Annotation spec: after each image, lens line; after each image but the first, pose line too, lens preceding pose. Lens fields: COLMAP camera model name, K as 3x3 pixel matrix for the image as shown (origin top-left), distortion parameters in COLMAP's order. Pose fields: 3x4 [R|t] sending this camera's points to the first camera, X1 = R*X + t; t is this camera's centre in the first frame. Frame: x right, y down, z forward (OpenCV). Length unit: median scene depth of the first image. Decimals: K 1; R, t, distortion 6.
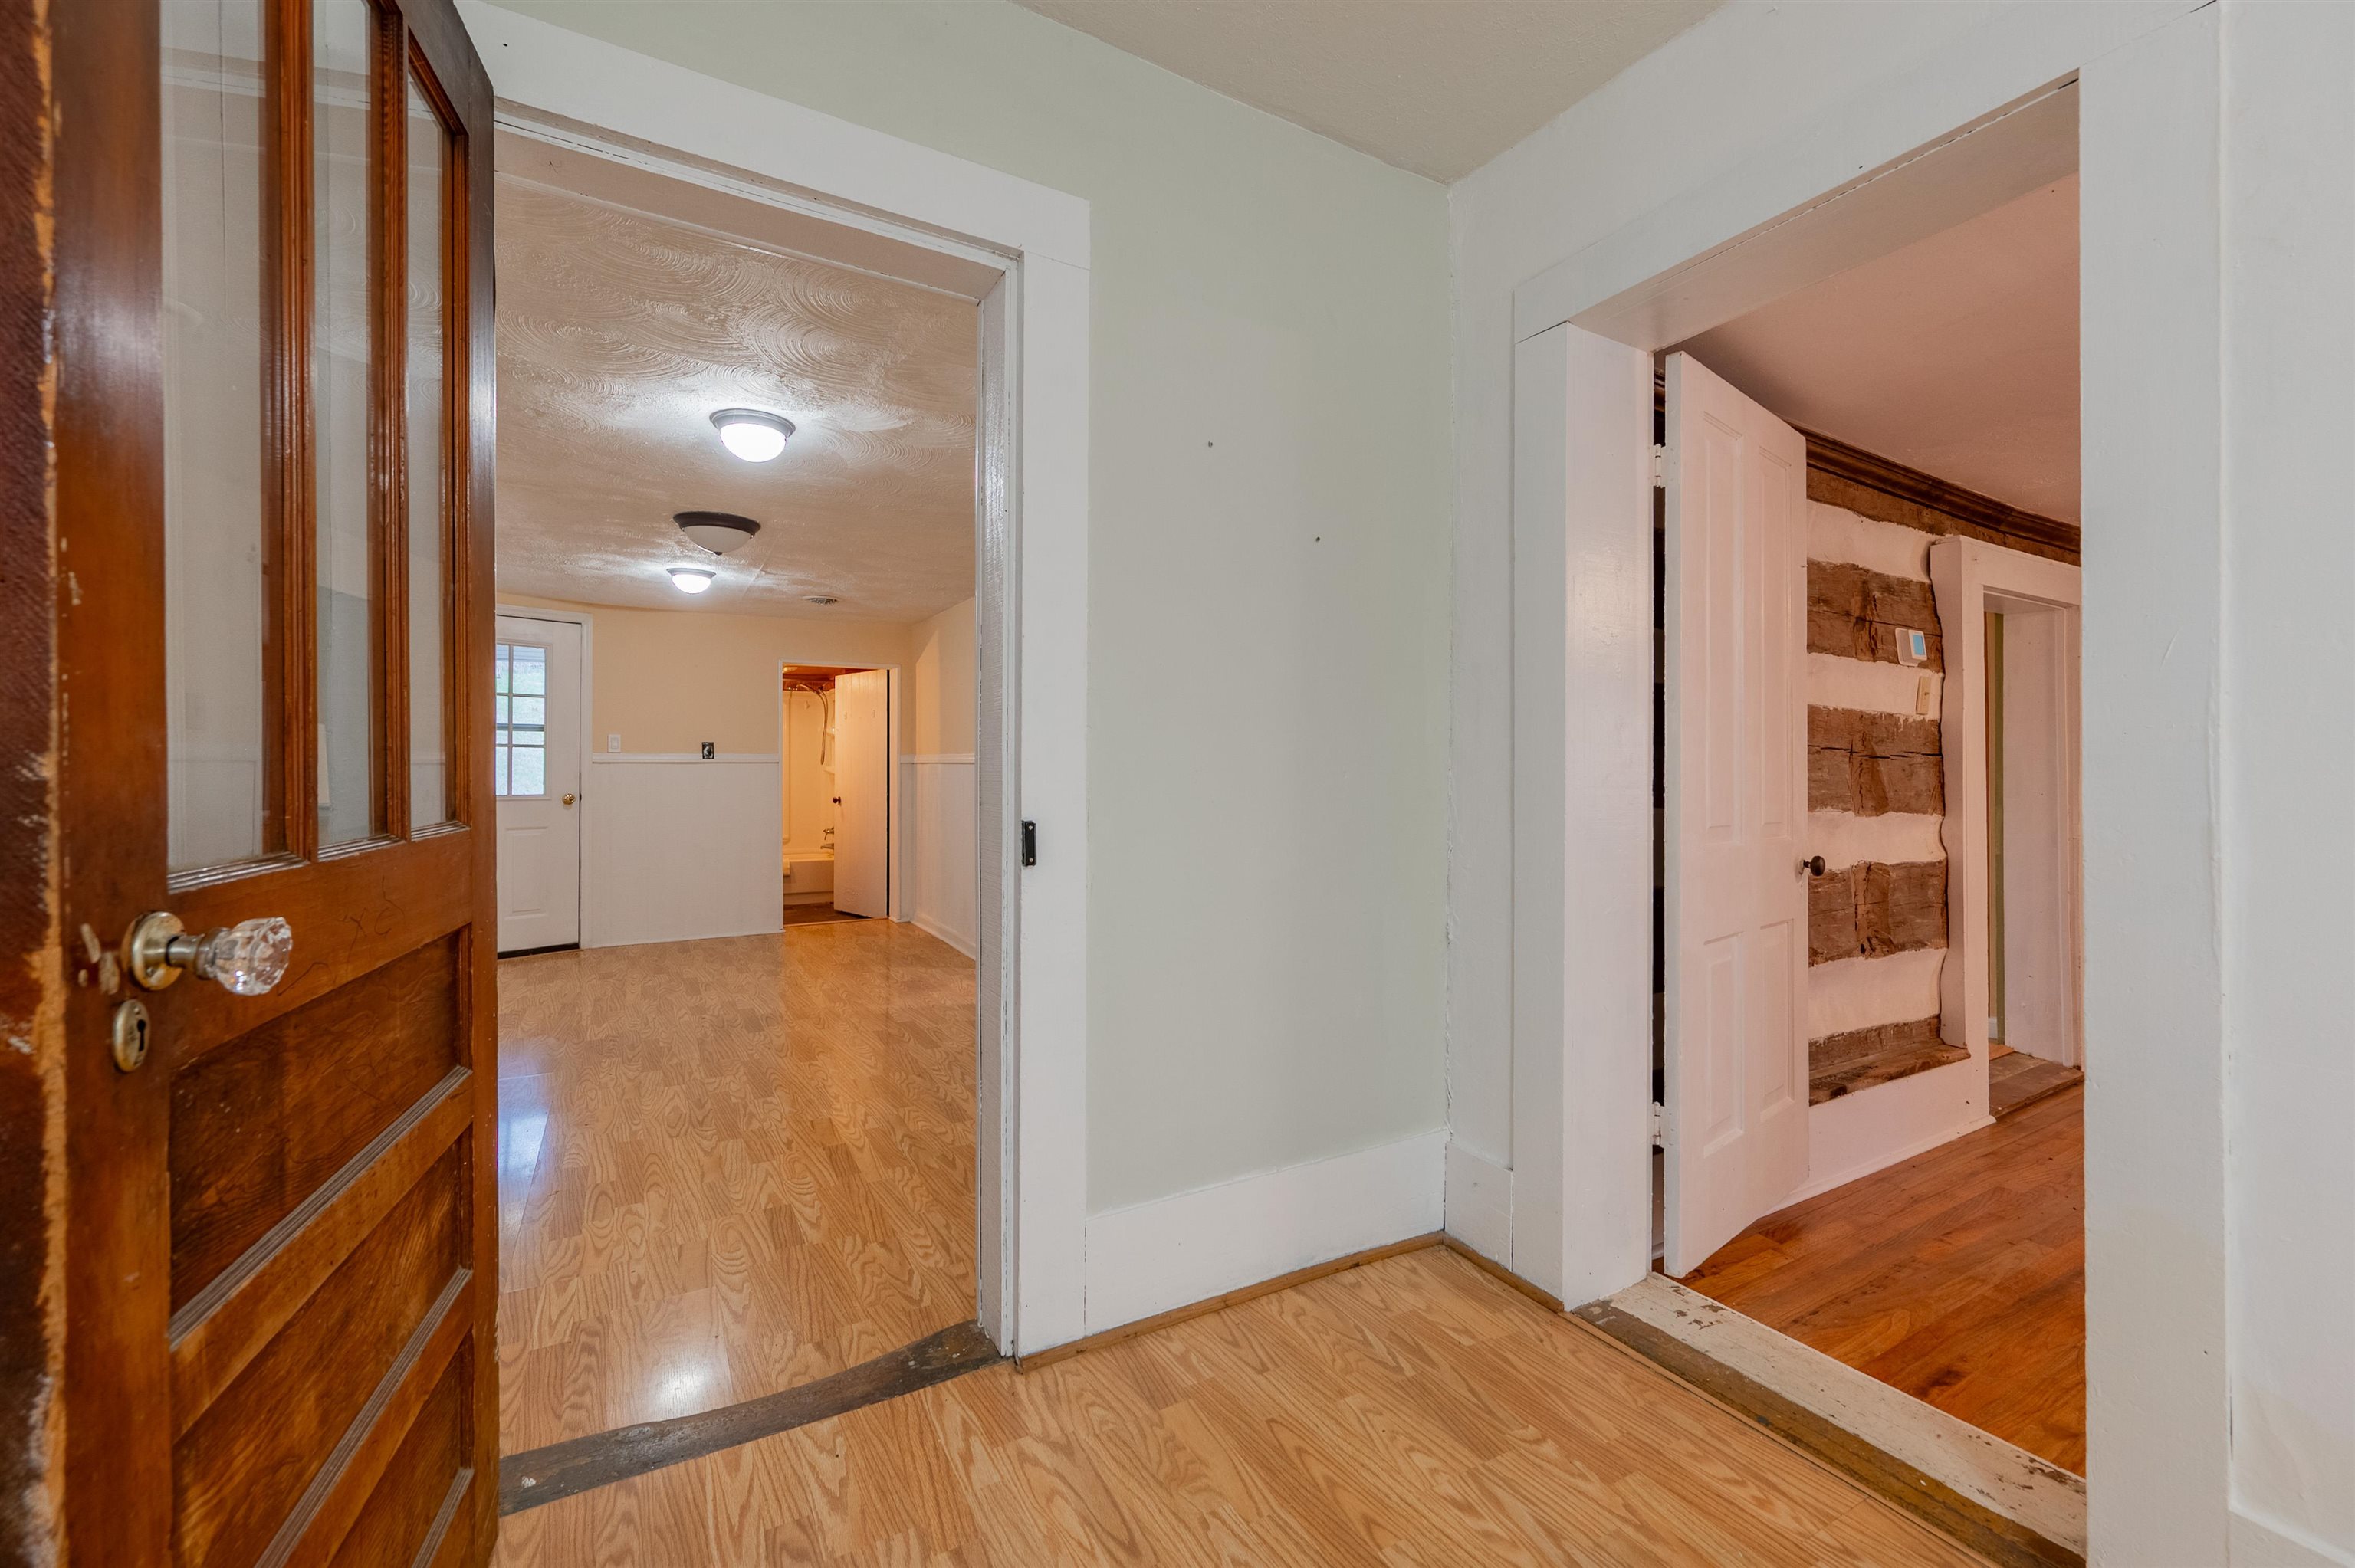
lens RADIAL K [[942.1, 0, 1173.2], [0, 942.1, 772.1], [0, 0, 1]] dist [0.001045, 0.000675]
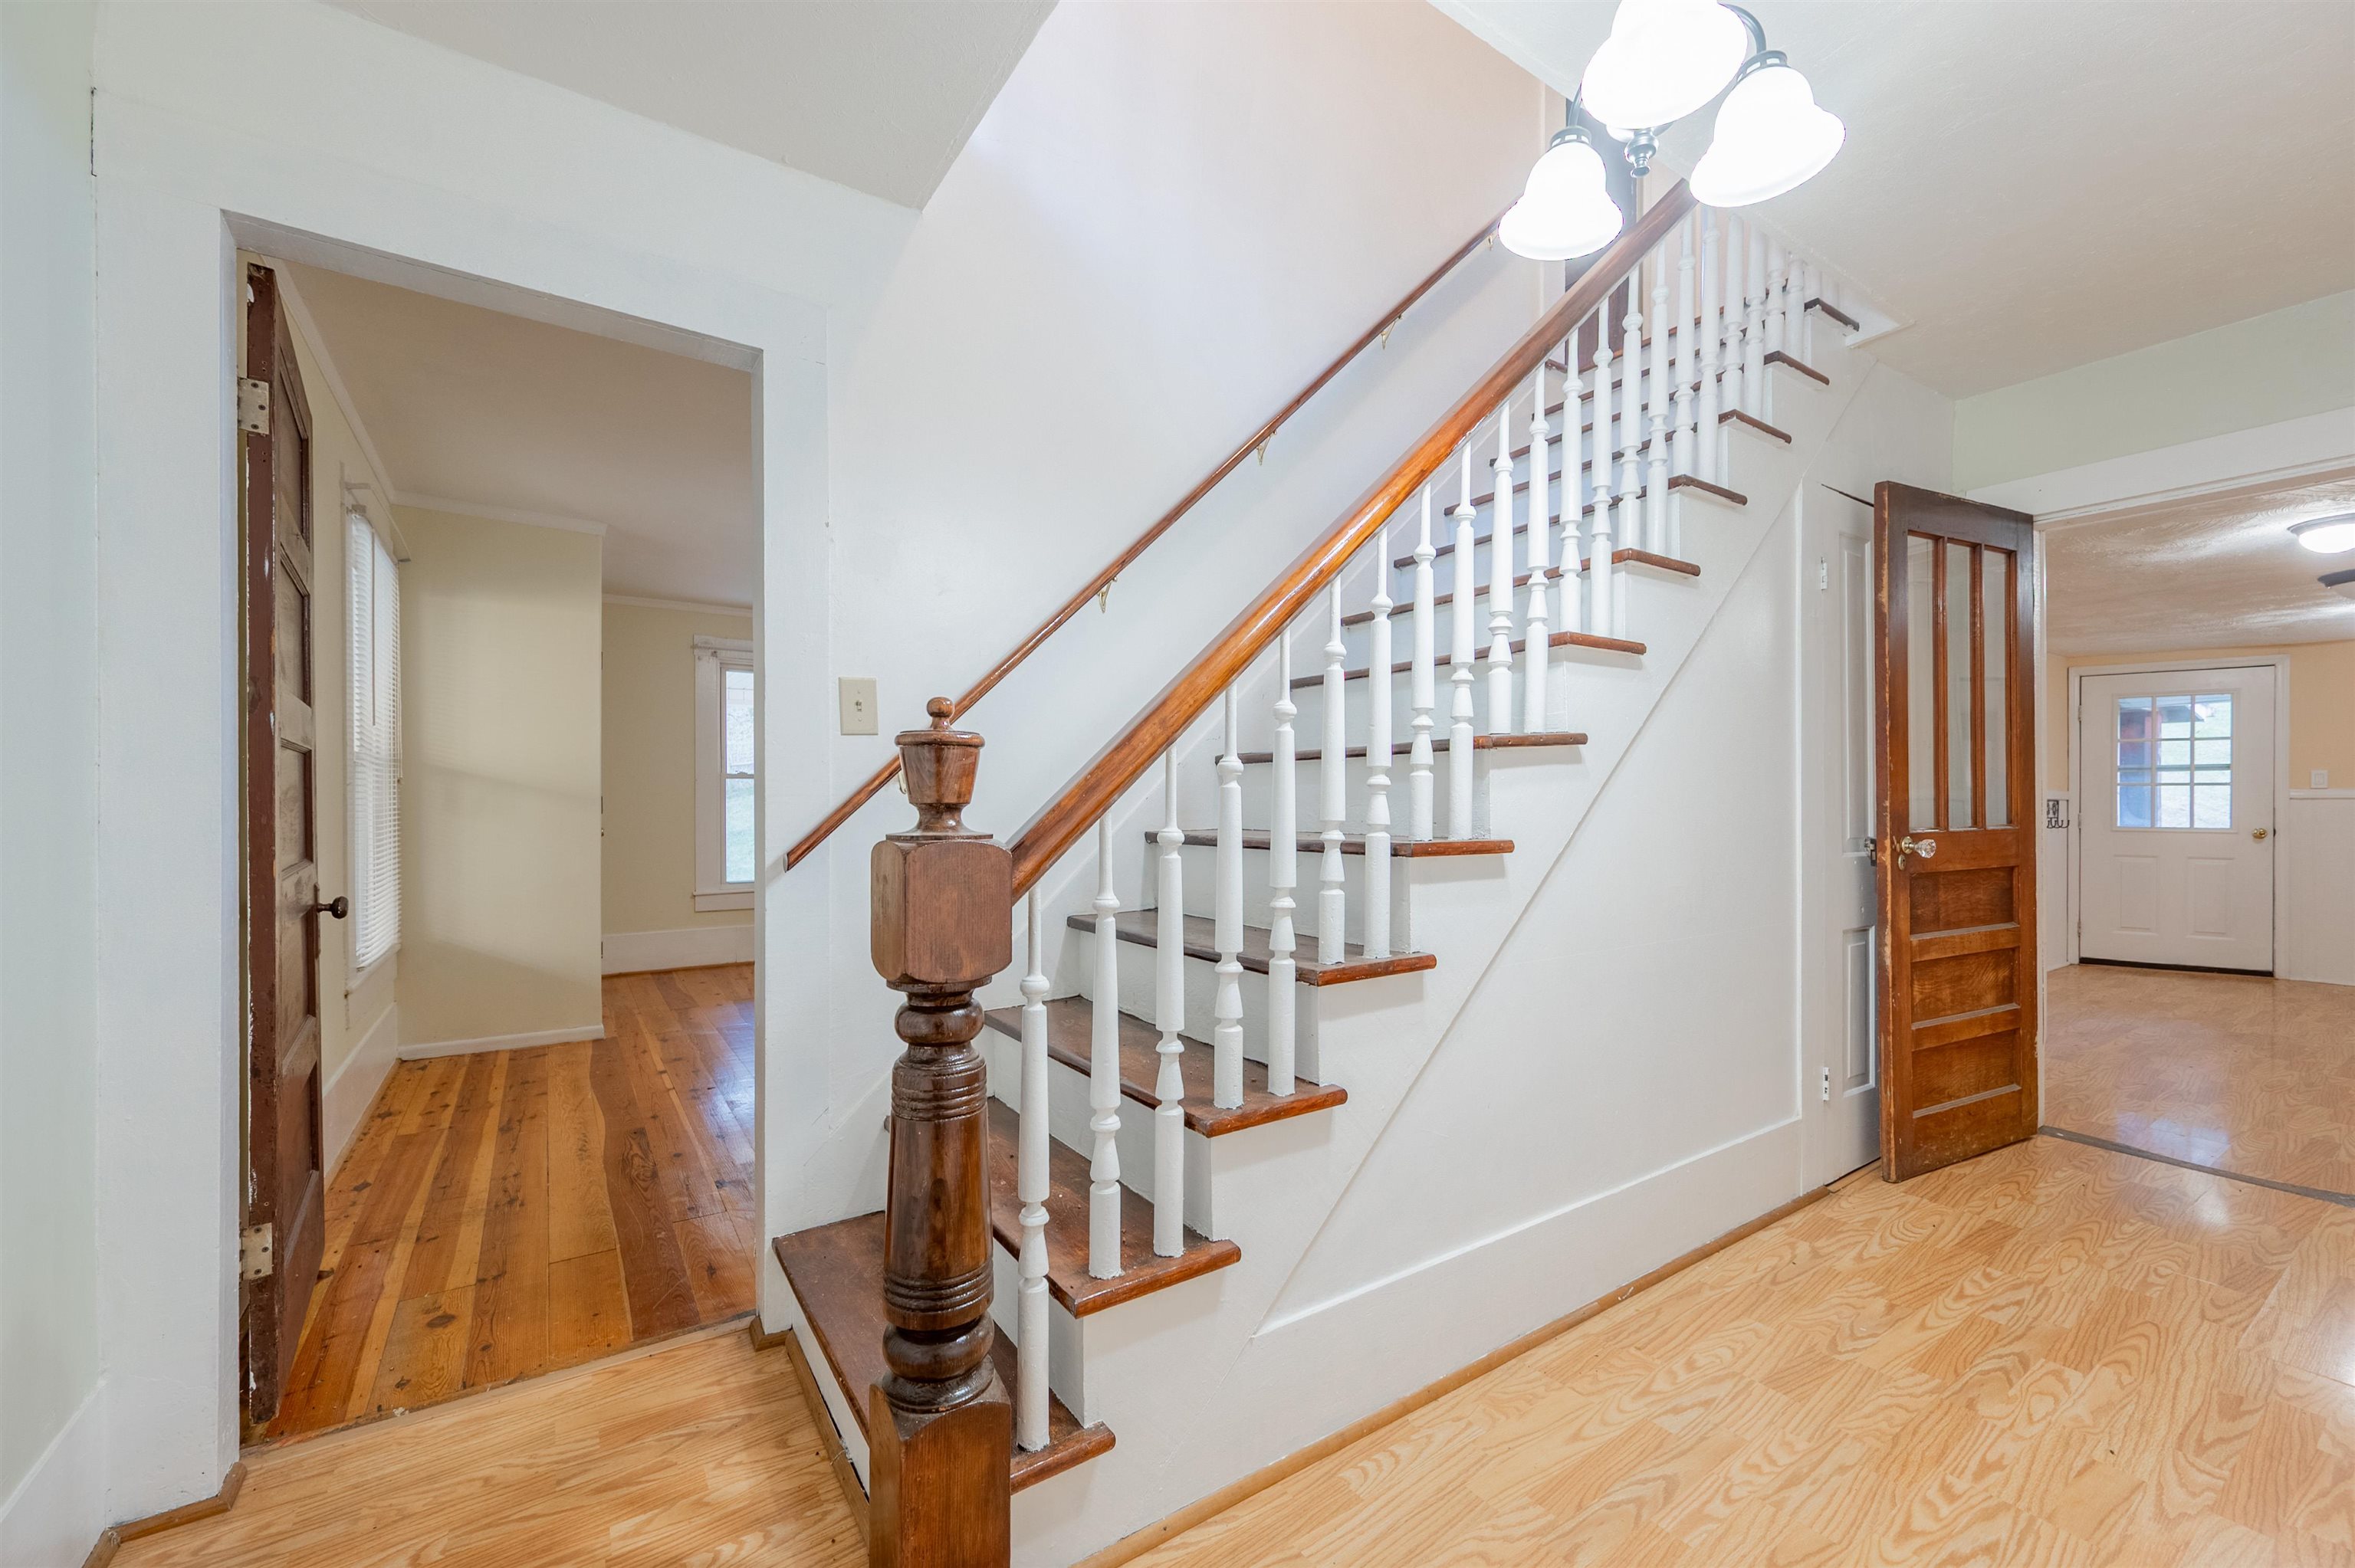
lens RADIAL K [[942.1, 0, 1175.9], [0, 942.1, 799.8], [0, 0, 1]] dist [0.001045, 0.000675]
pose [[0.073720, -0.004471, -0.997269, 0.861028], [-0.004235, 0.999980, -0.004796, 0.003659], [0.997270, 0.004577, 0.073699, -0.766906]]
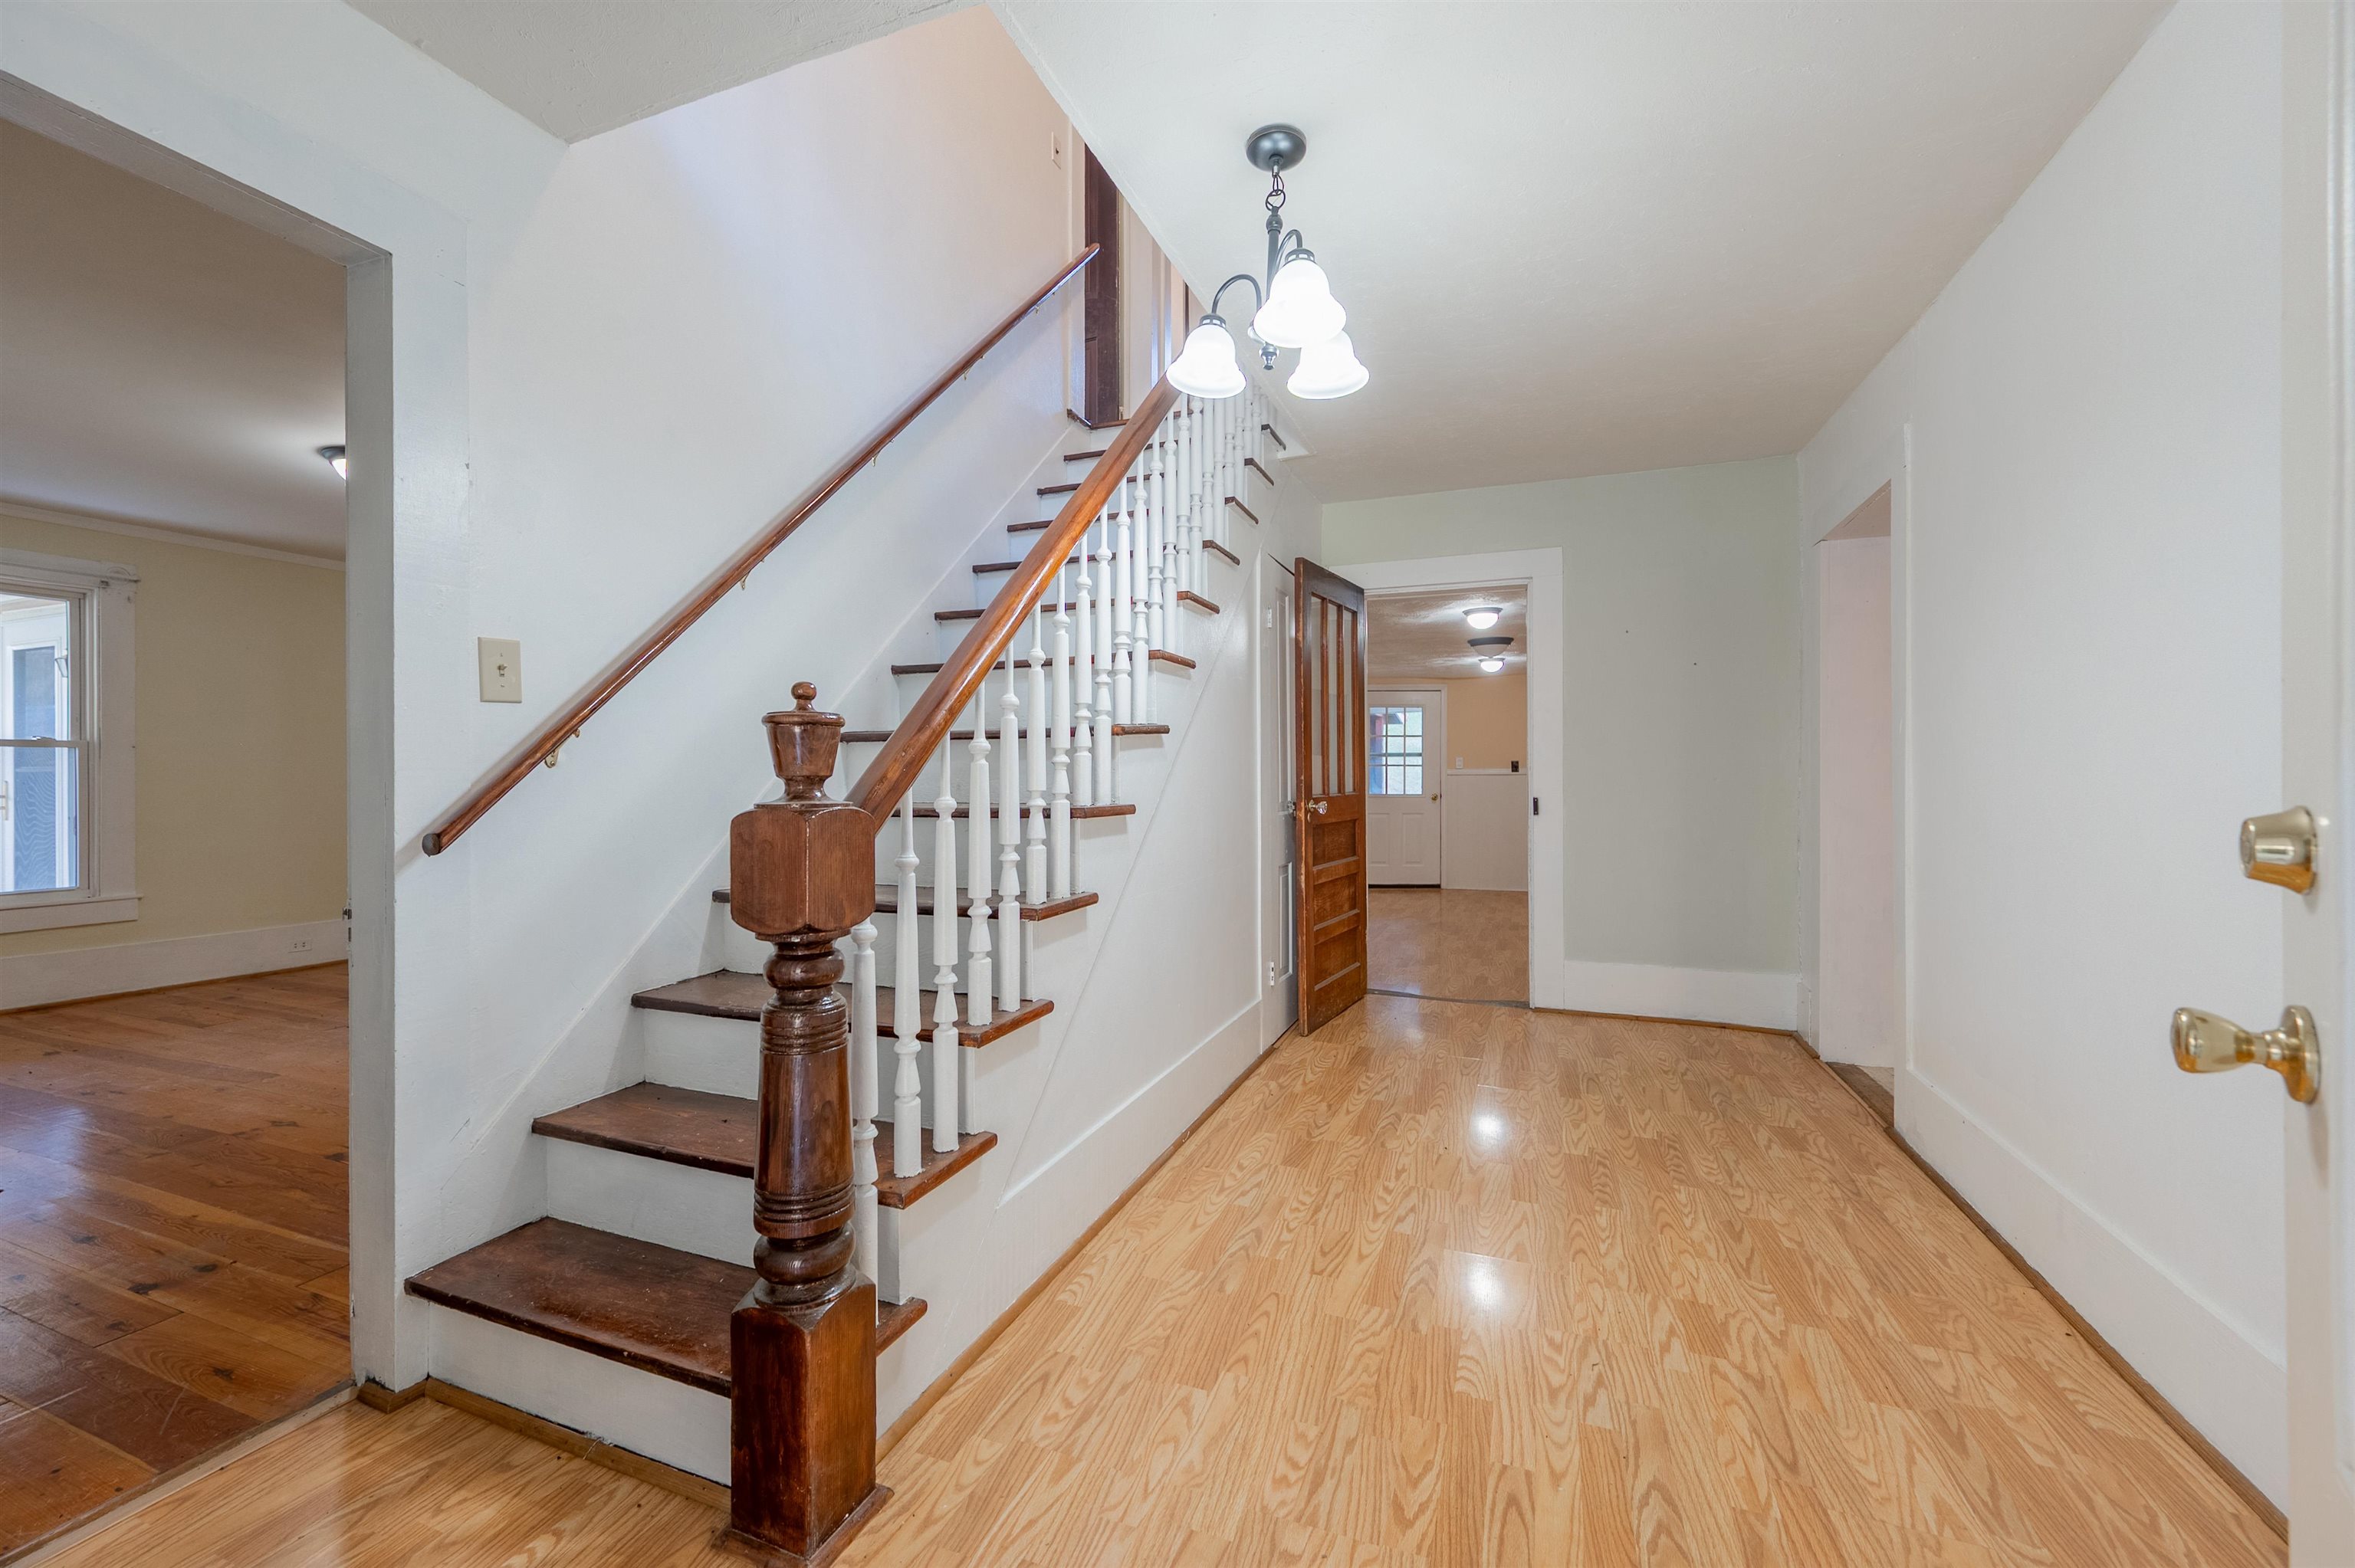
lens RADIAL K [[942.1, 0, 1167.9], [0, 942.1, 771.6], [0, 0, 1]] dist [0.001045, 0.000675]
pose [[0.628415, -0.008621, -0.777831, 0.940686], [-0.000326, 0.999936, -0.011347, 0.007800], [0.777879, 0.007384, 0.628371, -1.081298]]
